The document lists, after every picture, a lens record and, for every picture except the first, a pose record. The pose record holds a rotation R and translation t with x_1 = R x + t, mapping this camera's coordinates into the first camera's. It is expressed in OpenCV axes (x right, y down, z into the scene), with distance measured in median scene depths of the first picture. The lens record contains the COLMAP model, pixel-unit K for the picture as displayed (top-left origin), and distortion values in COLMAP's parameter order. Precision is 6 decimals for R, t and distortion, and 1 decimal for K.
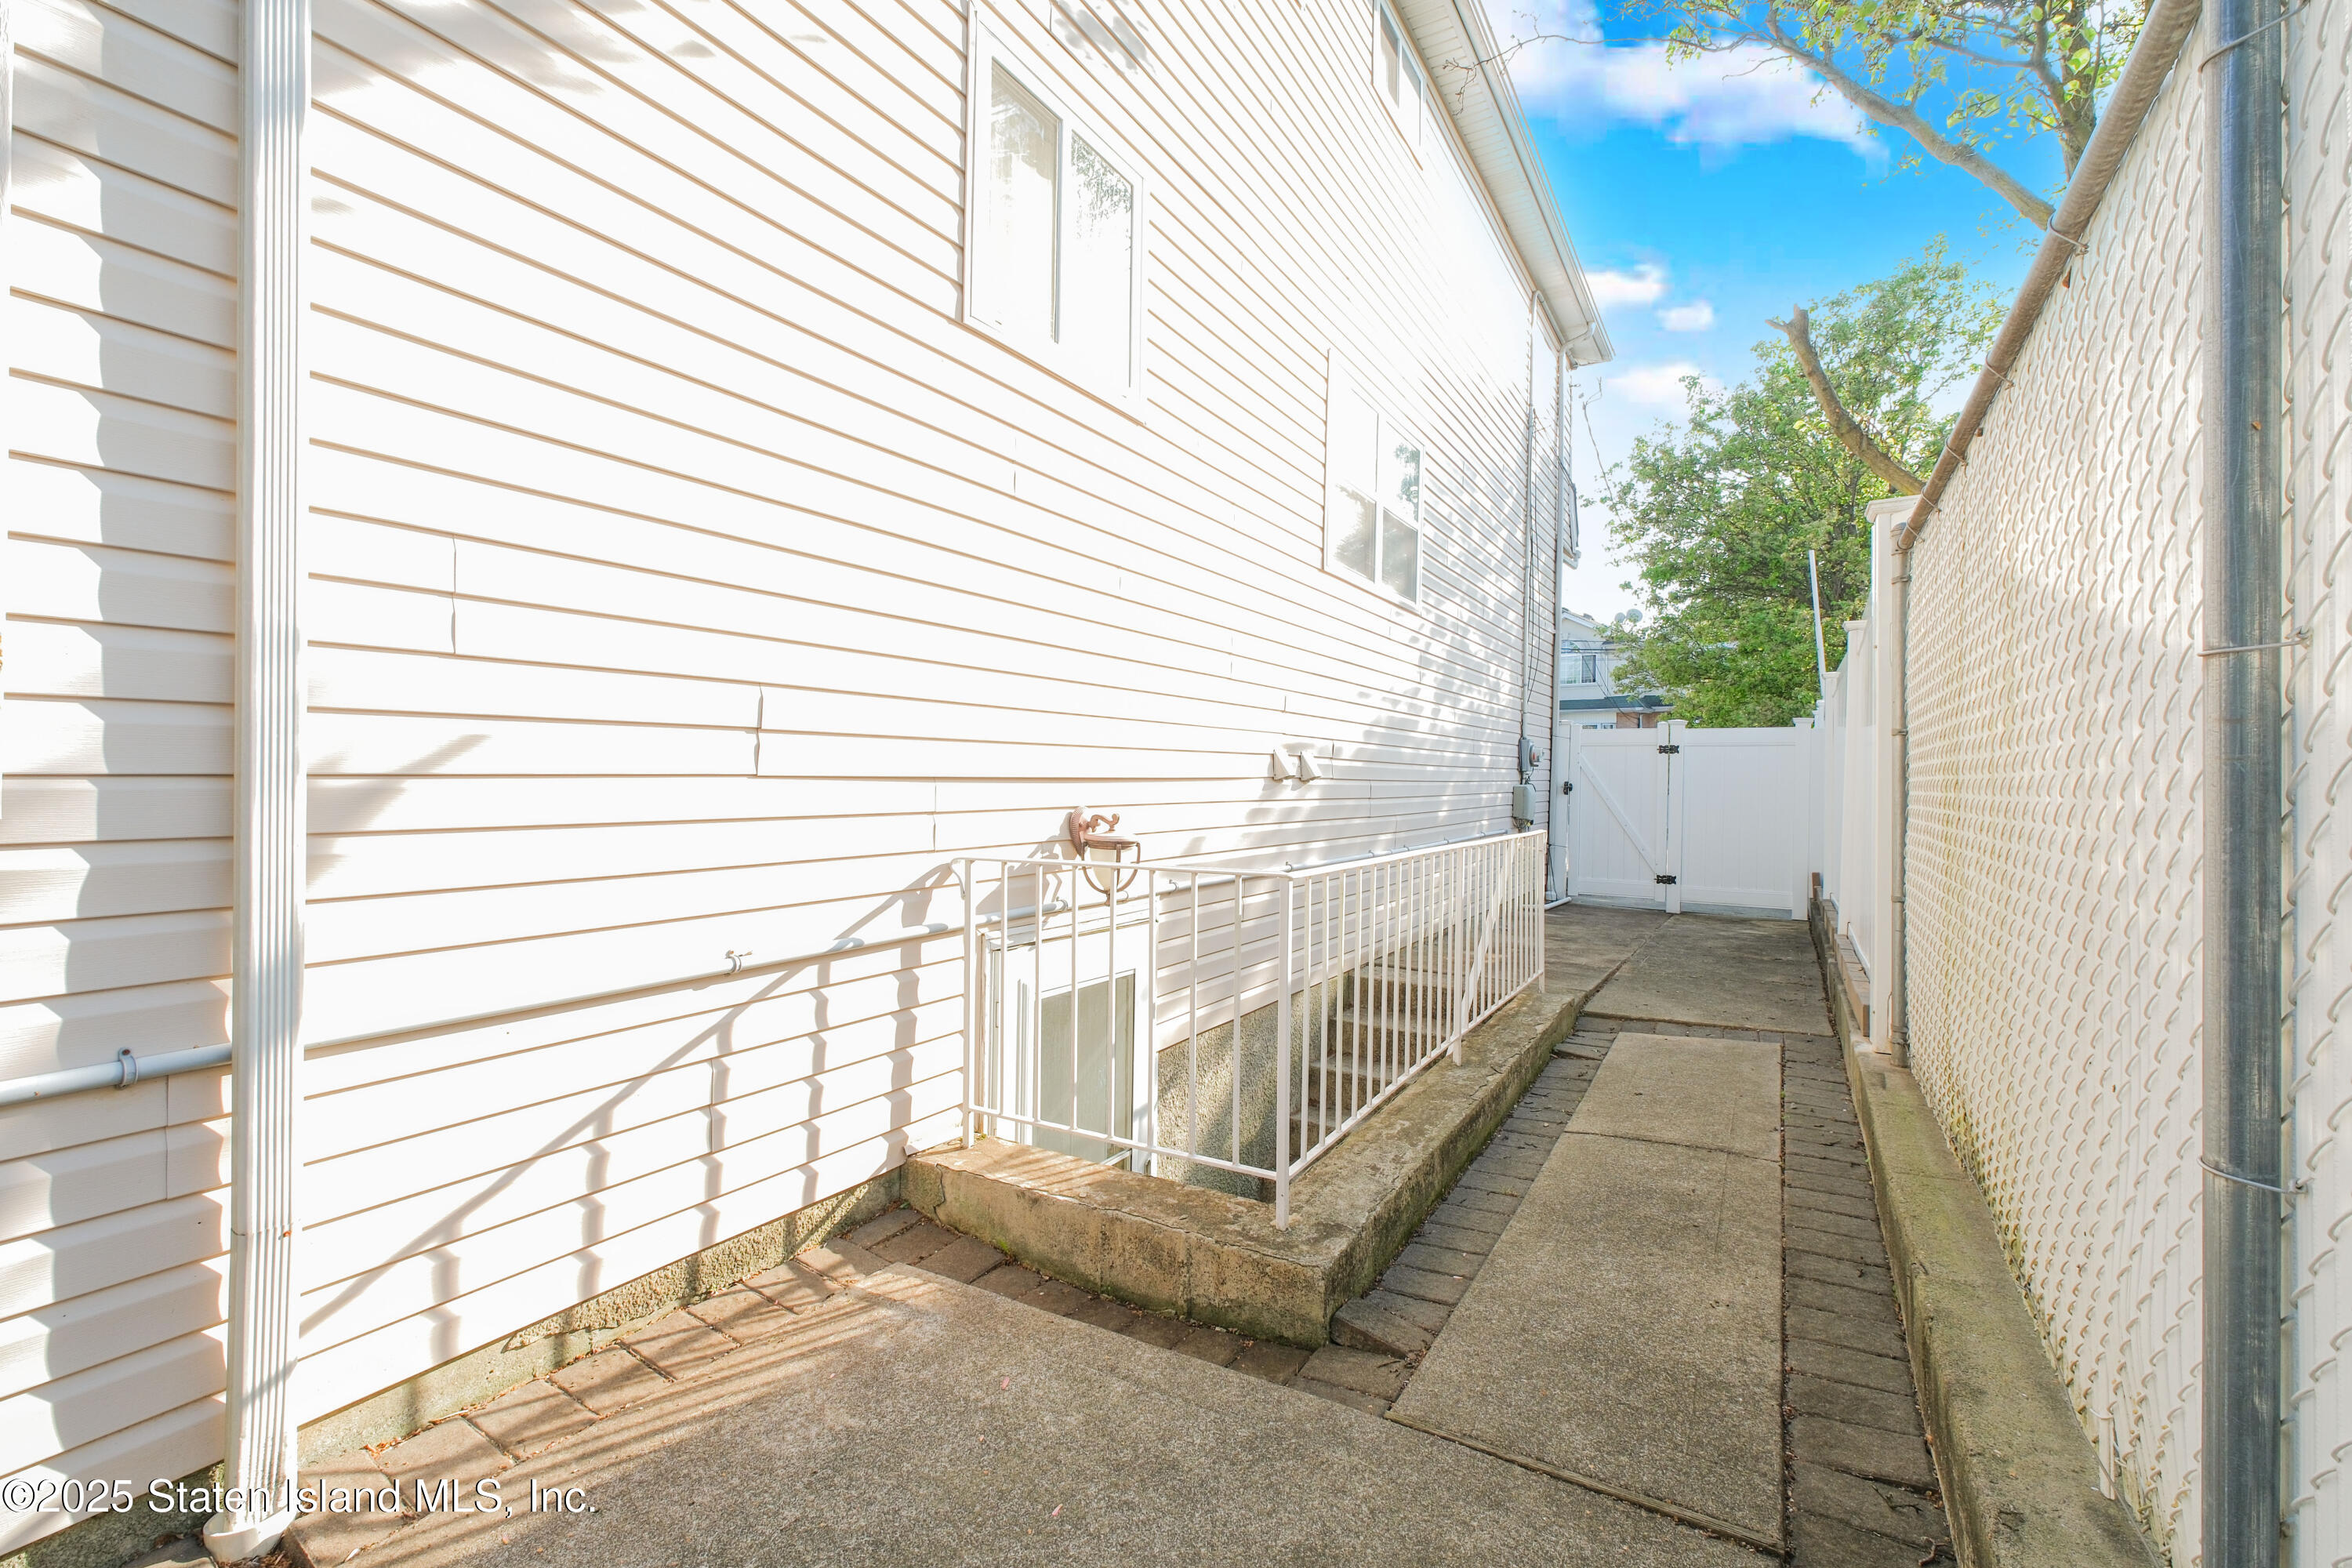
lens RADIAL K [[992.9, 0, 1173.3], [0, 992.9, 779.1], [0, 0, 1]] dist [0.000724, -0.000151]
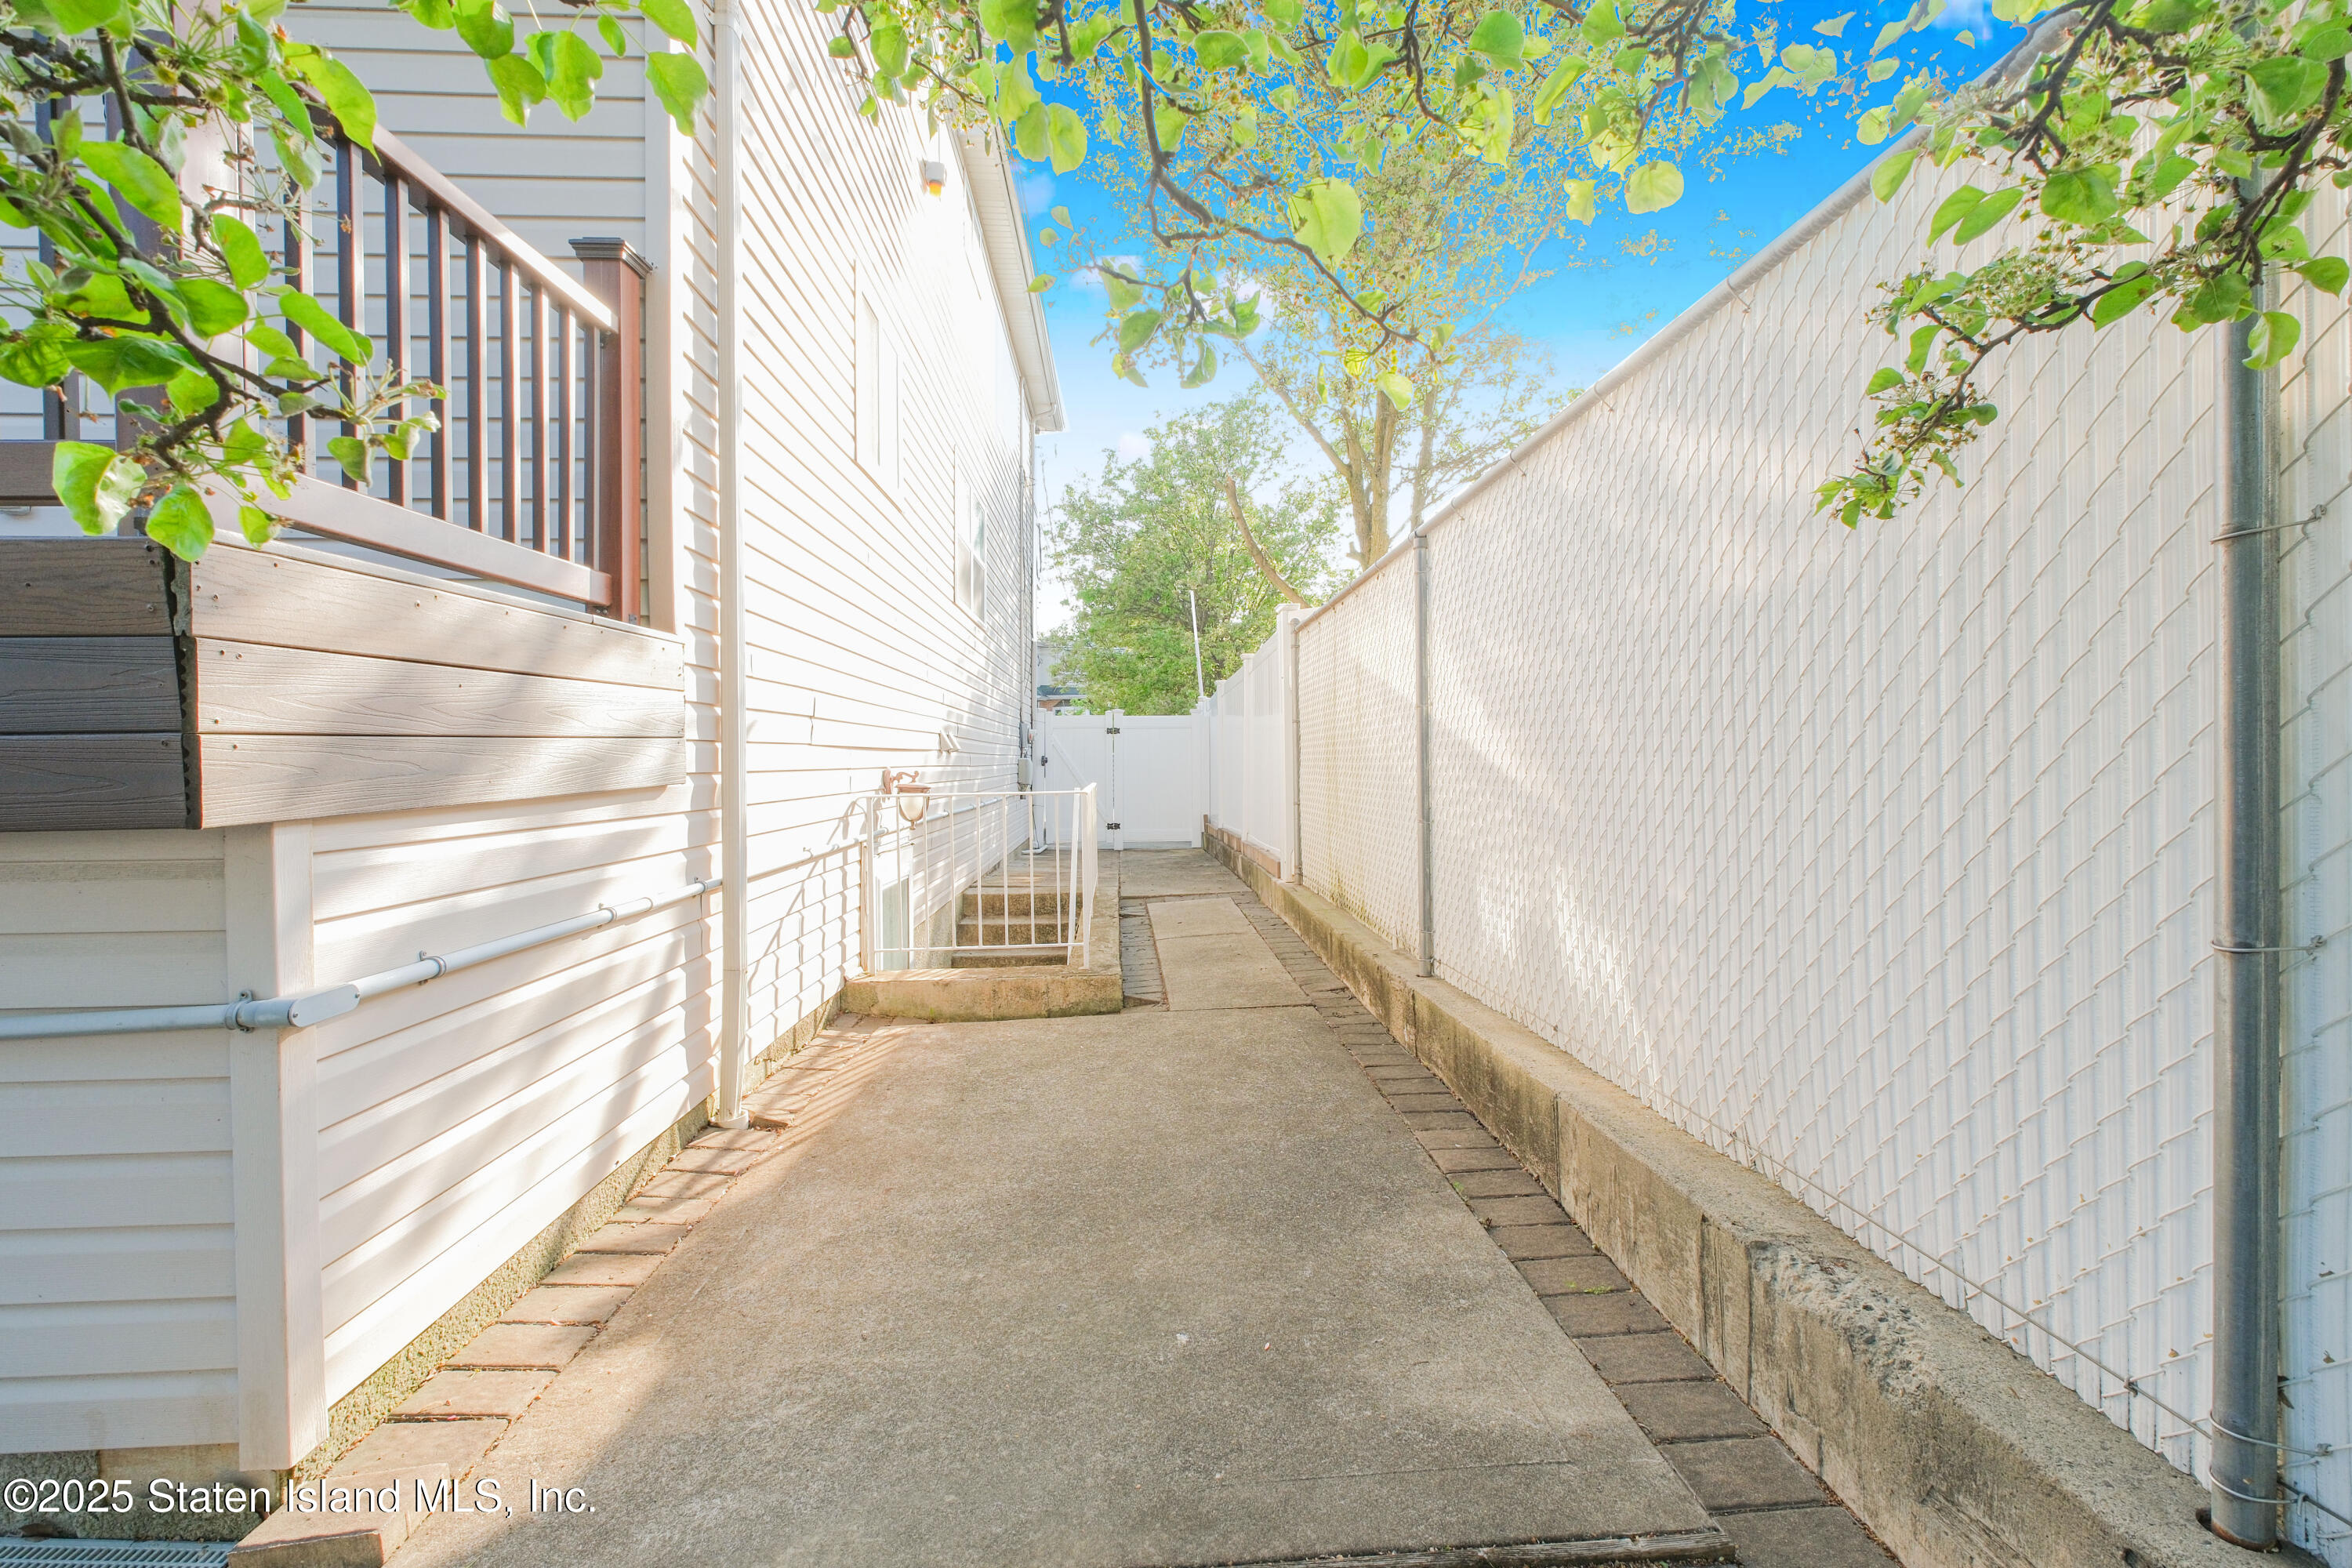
lens RADIAL K [[992.9, 0, 1173.3], [0, 992.9, 779.1], [0, 0, 1]] dist [0.000724, -0.000151]
pose [[0.826184, -0.028029, 0.562702, -0.203841], [0.018422, 0.999572, 0.022743, 0.006774], [-0.563098, -0.008424, 0.826347, -0.176980]]
